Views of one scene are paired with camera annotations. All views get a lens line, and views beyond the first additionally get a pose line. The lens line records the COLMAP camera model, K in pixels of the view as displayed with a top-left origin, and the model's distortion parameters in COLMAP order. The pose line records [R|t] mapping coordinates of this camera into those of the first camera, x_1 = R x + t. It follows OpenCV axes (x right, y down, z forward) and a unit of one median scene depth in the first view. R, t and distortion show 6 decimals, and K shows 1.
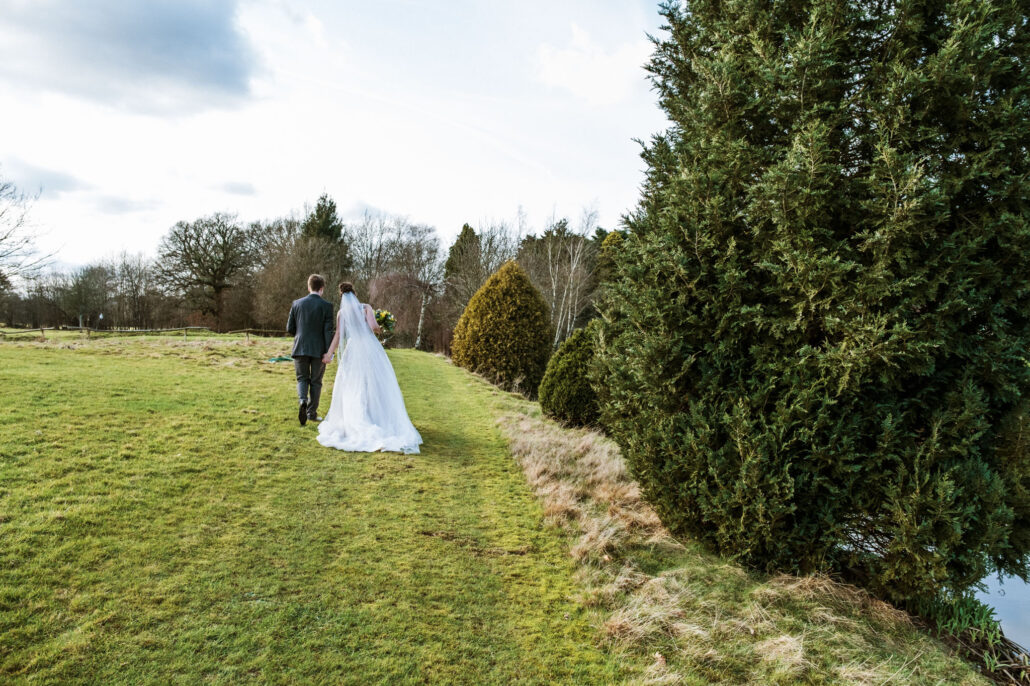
lens RADIAL K [[712.5, 0, 515.0], [0, 712.5, 343.0], [0, 0, 1]] dist [-0.001911, -0.003015]
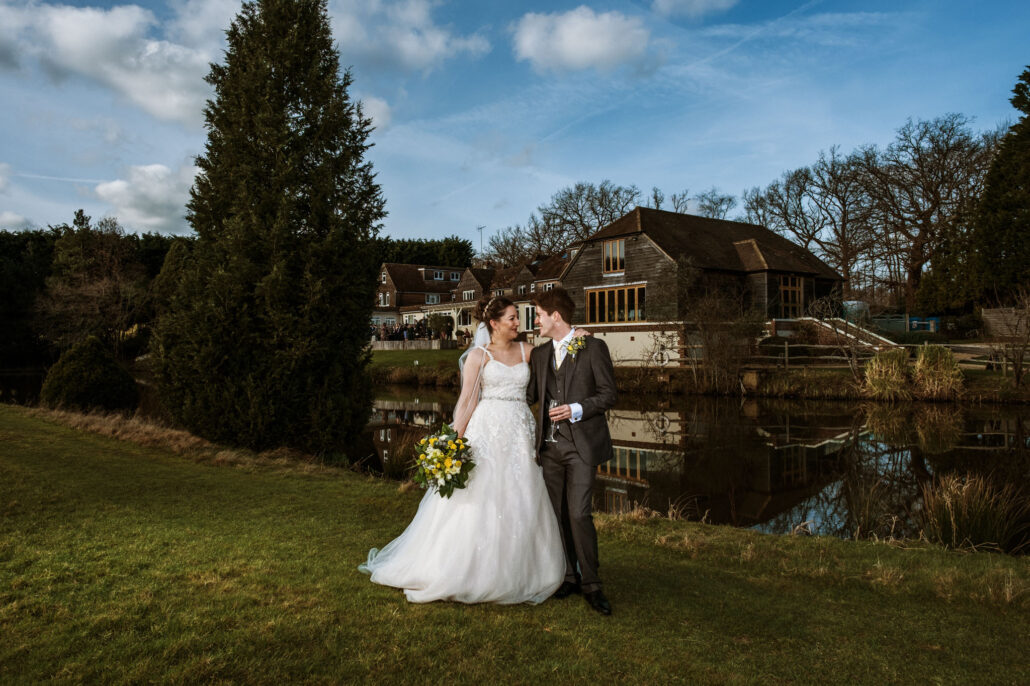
lens RADIAL K [[712.5, 0, 515.0], [0, 712.5, 343.0], [0, 0, 1]] dist [-0.001911, -0.003015]
pose [[0.675708, -0.006247, 0.737143, -0.812437], [0.019458, 0.999767, -0.009363, 0.017800], [-0.736913, 0.020670, 0.675672, -1.199059]]
